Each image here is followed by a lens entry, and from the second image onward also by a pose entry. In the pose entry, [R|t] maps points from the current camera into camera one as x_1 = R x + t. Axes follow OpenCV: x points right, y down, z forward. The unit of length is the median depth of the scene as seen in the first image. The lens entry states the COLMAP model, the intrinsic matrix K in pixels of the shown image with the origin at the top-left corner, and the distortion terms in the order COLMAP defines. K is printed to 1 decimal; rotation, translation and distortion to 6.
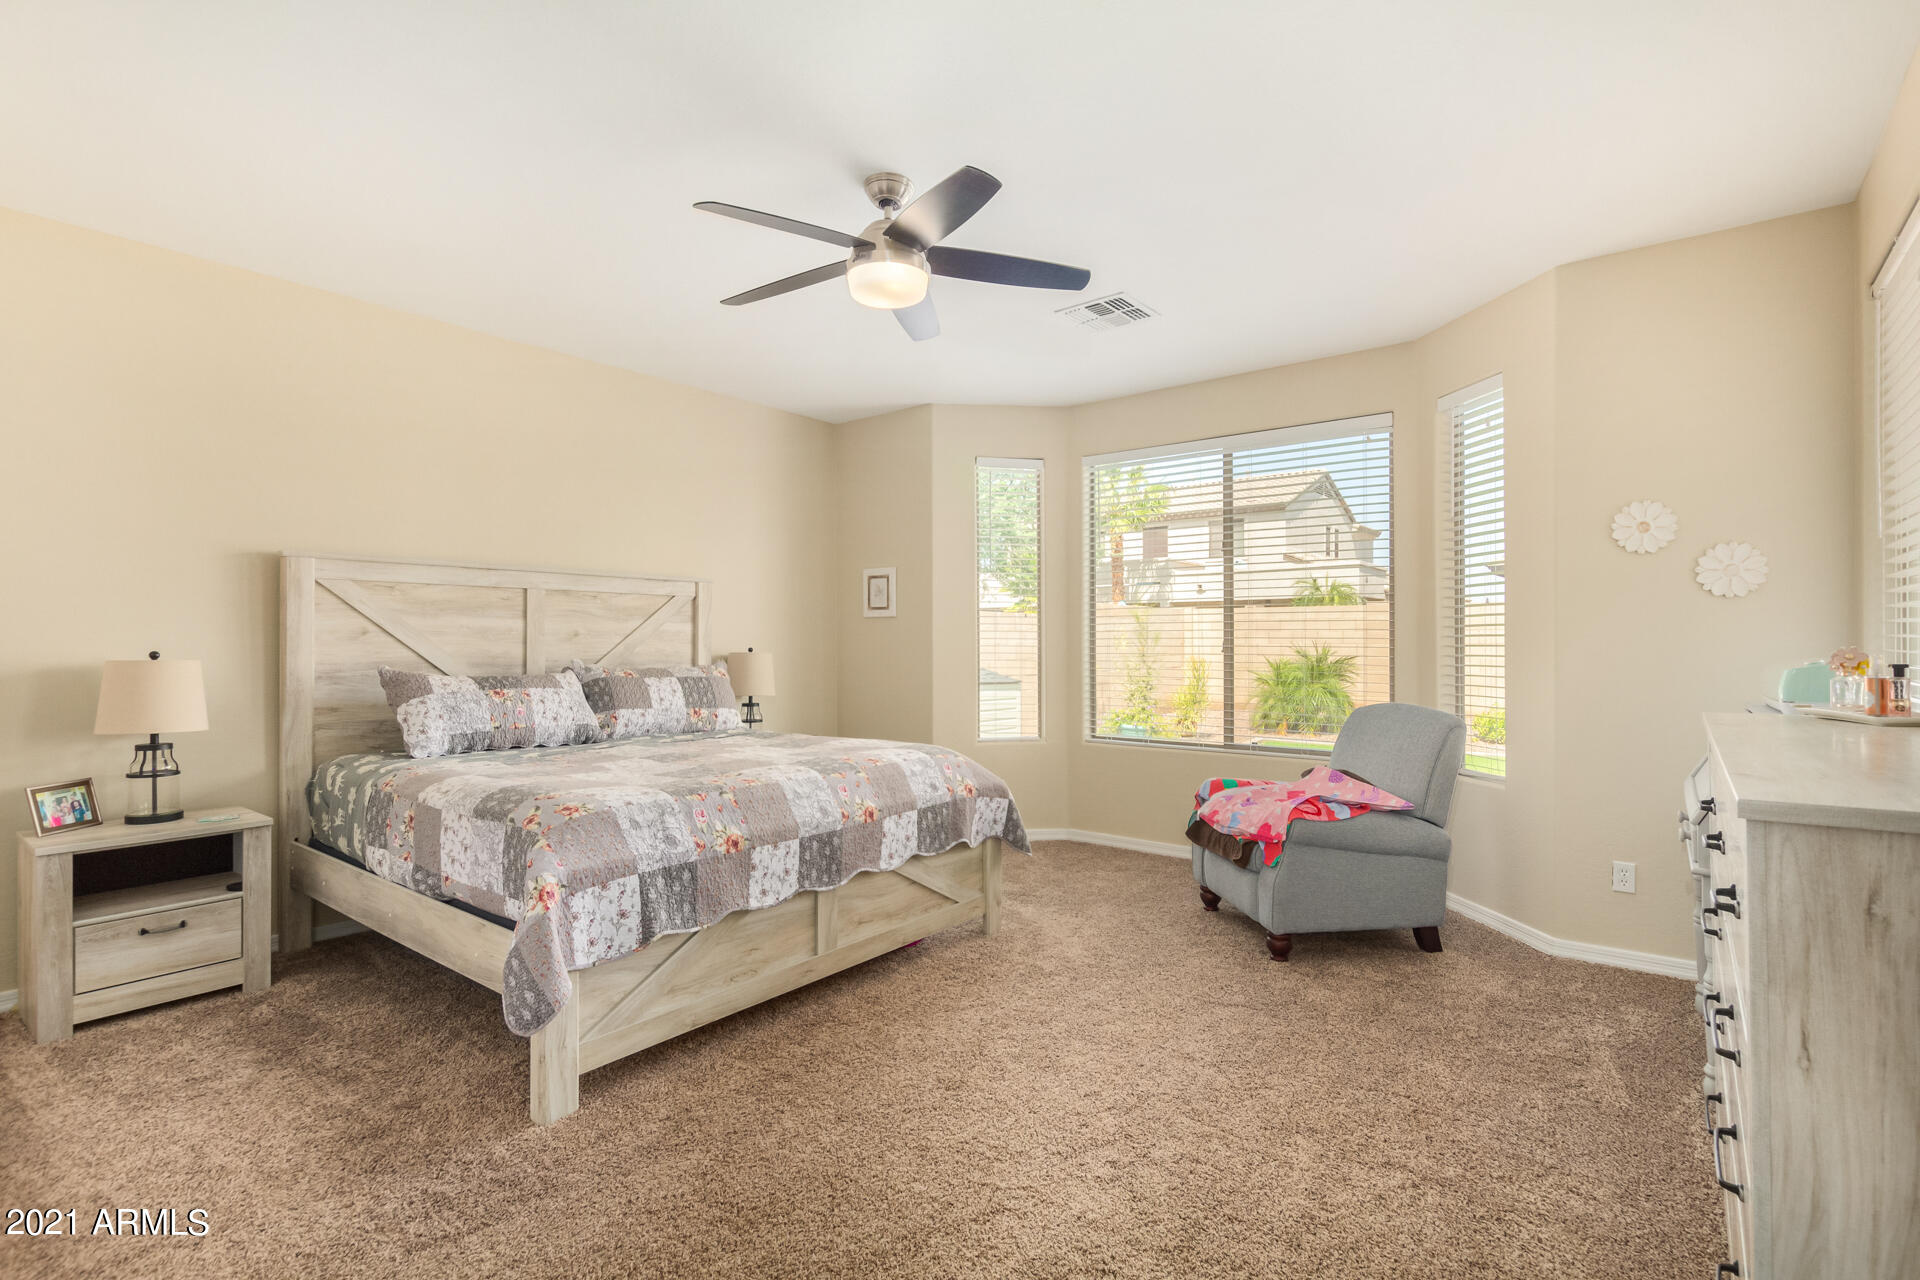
lens RADIAL K [[884.5, 0, 967.4], [0, 884.5, 641.4], [0, 0, 1]] dist [0.008839, -0.004306]
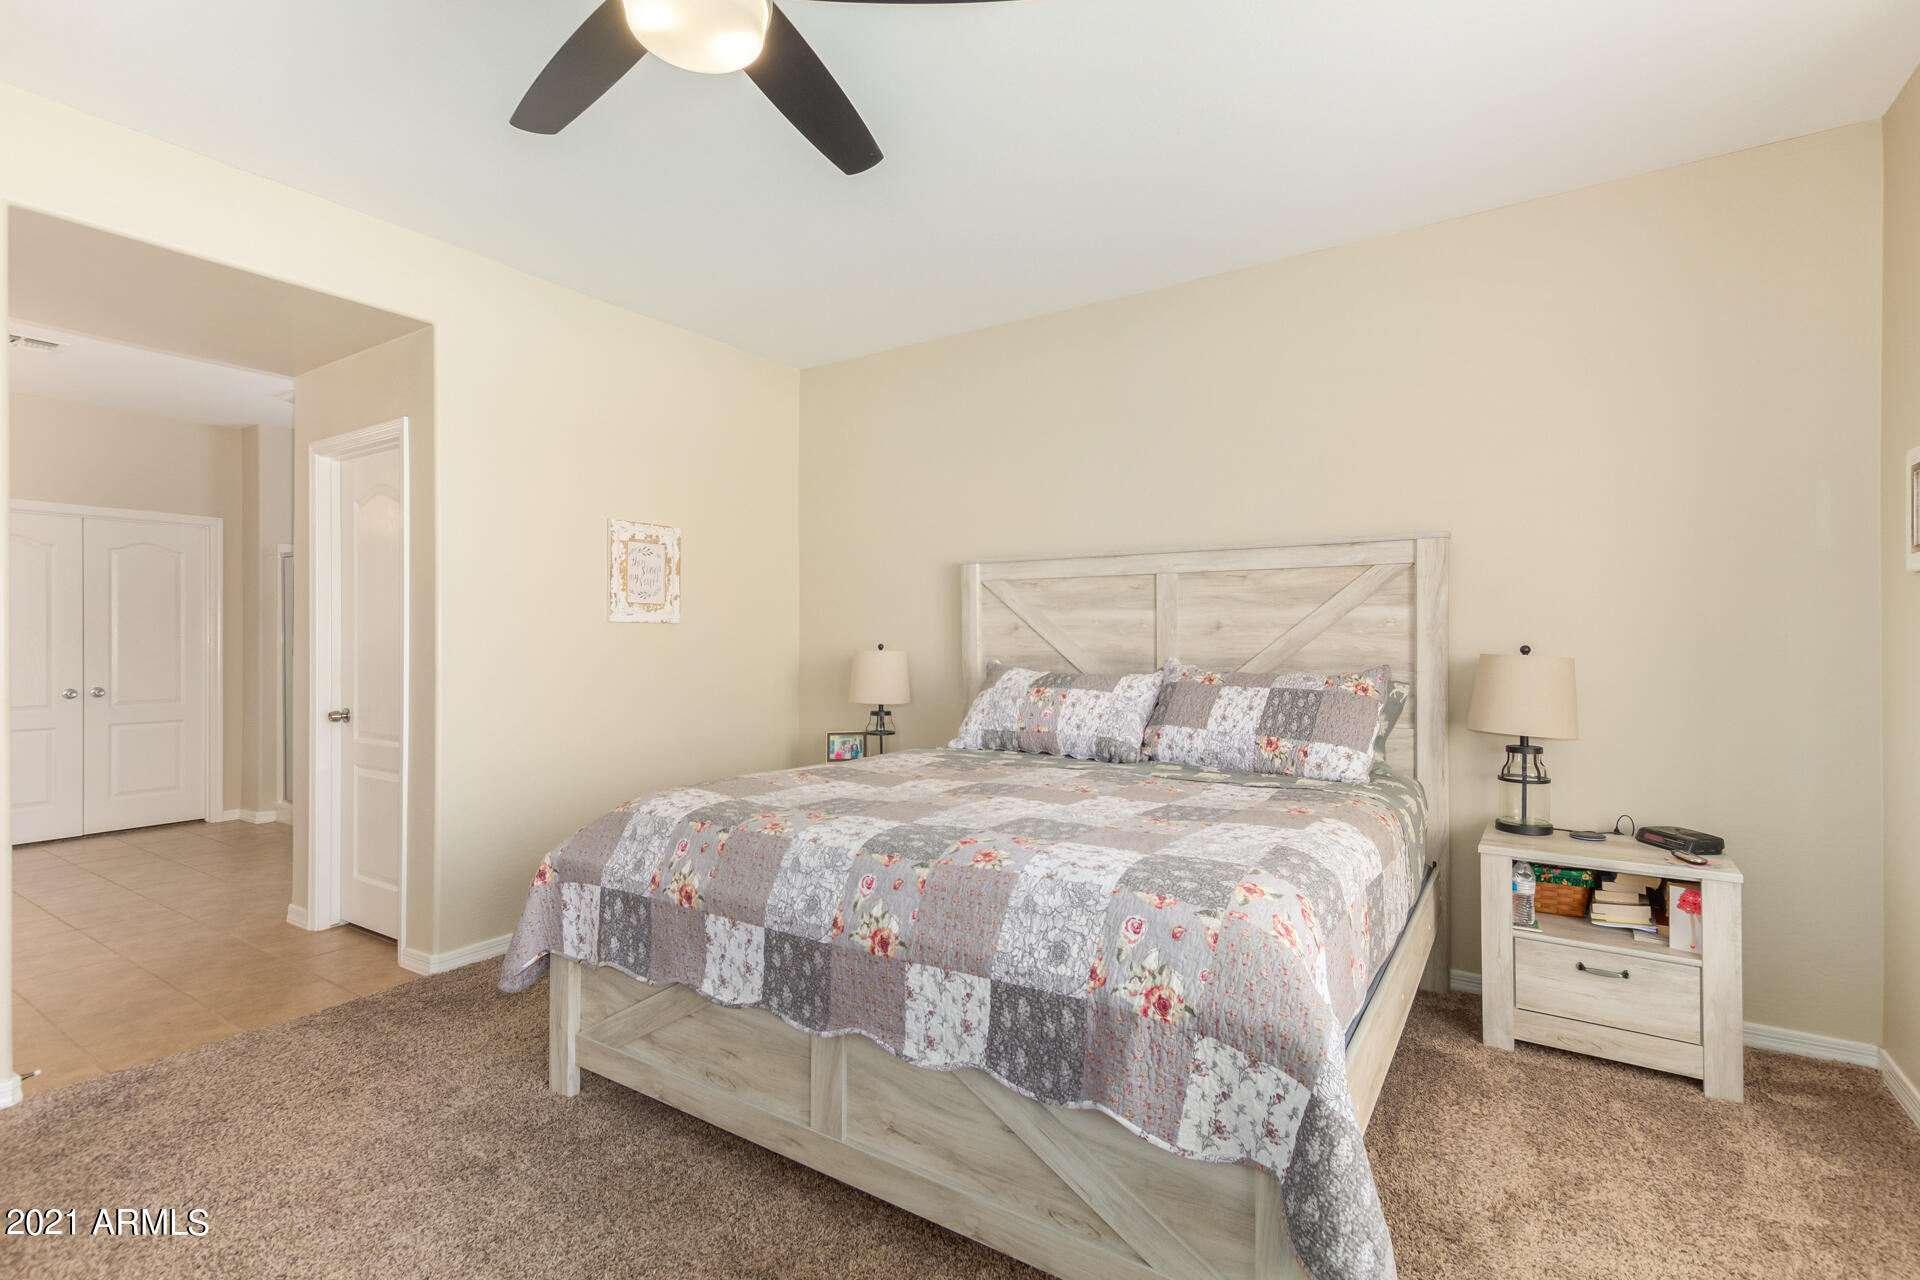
lens RADIAL K [[884.5, 0, 967.4], [0, 884.5, 641.4], [0, 0, 1]] dist [0.008839, -0.004306]
pose [[0.092040, 0.003661, -0.995749, 0.400960], [0.000795, 0.999993, 0.003751, 0.002693], [0.995755, -0.001137, 0.092037, 0.891800]]
